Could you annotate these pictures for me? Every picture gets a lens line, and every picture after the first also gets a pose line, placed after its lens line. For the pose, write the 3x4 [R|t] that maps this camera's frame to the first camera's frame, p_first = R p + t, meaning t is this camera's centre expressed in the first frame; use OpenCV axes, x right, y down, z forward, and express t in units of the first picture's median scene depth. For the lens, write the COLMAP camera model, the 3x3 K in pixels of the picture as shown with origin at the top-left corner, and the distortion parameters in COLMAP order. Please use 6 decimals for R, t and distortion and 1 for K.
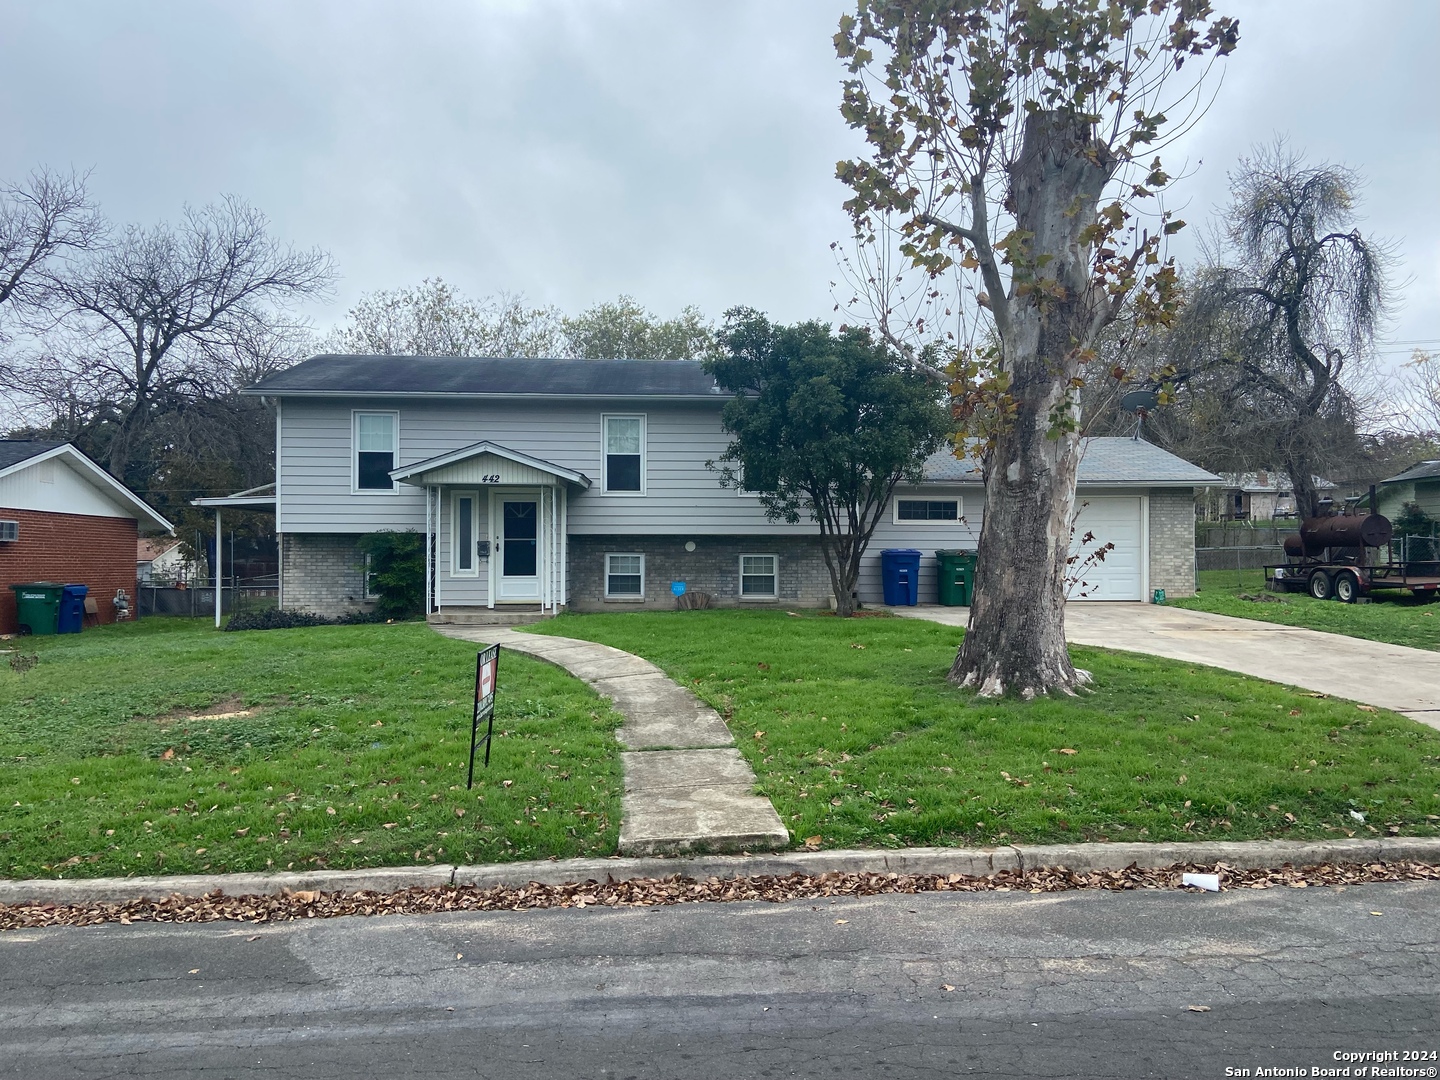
lens RADIAL K [[1099.8, 0, 720.0], [0, 1099.8, 540.0], [0, 0, 1]] dist [0.107295, -0.129474]
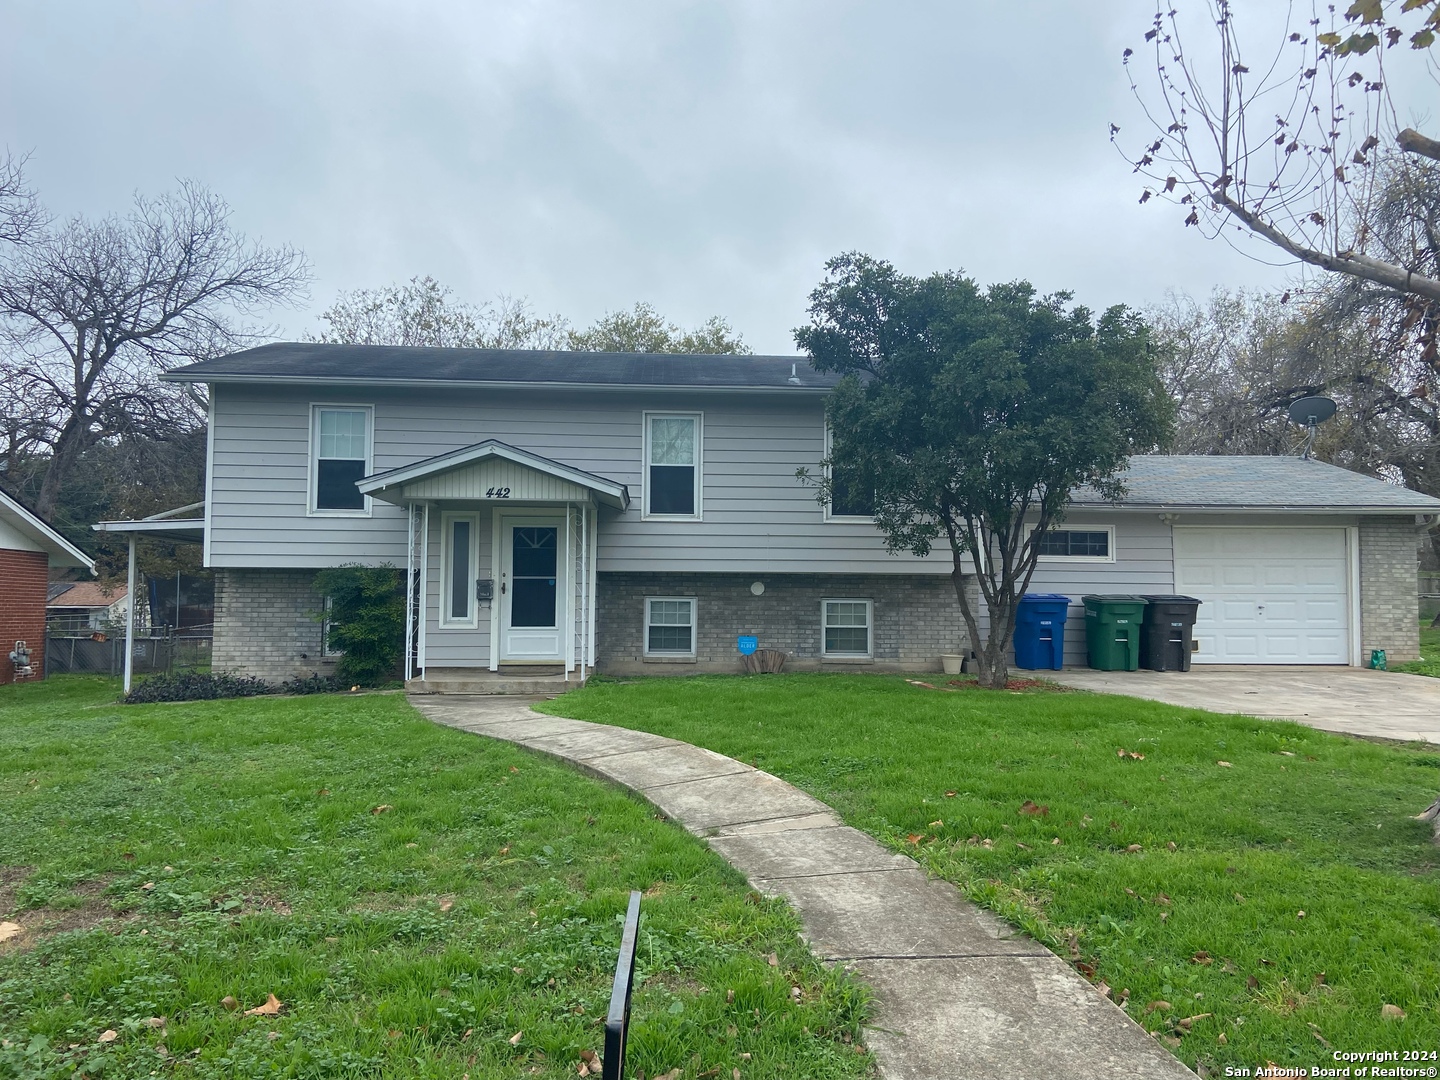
lens RADIAL K [[1099.8, 0, 720.0], [0, 1099.8, 540.0], [0, 0, 1]] dist [0.107295, -0.129474]
pose [[0.999901, 0.005933, 0.012743, -0.064102], [-0.005380, 0.999063, -0.042938, 0.005239], [-0.012986, 0.042865, 0.998996, 0.249473]]
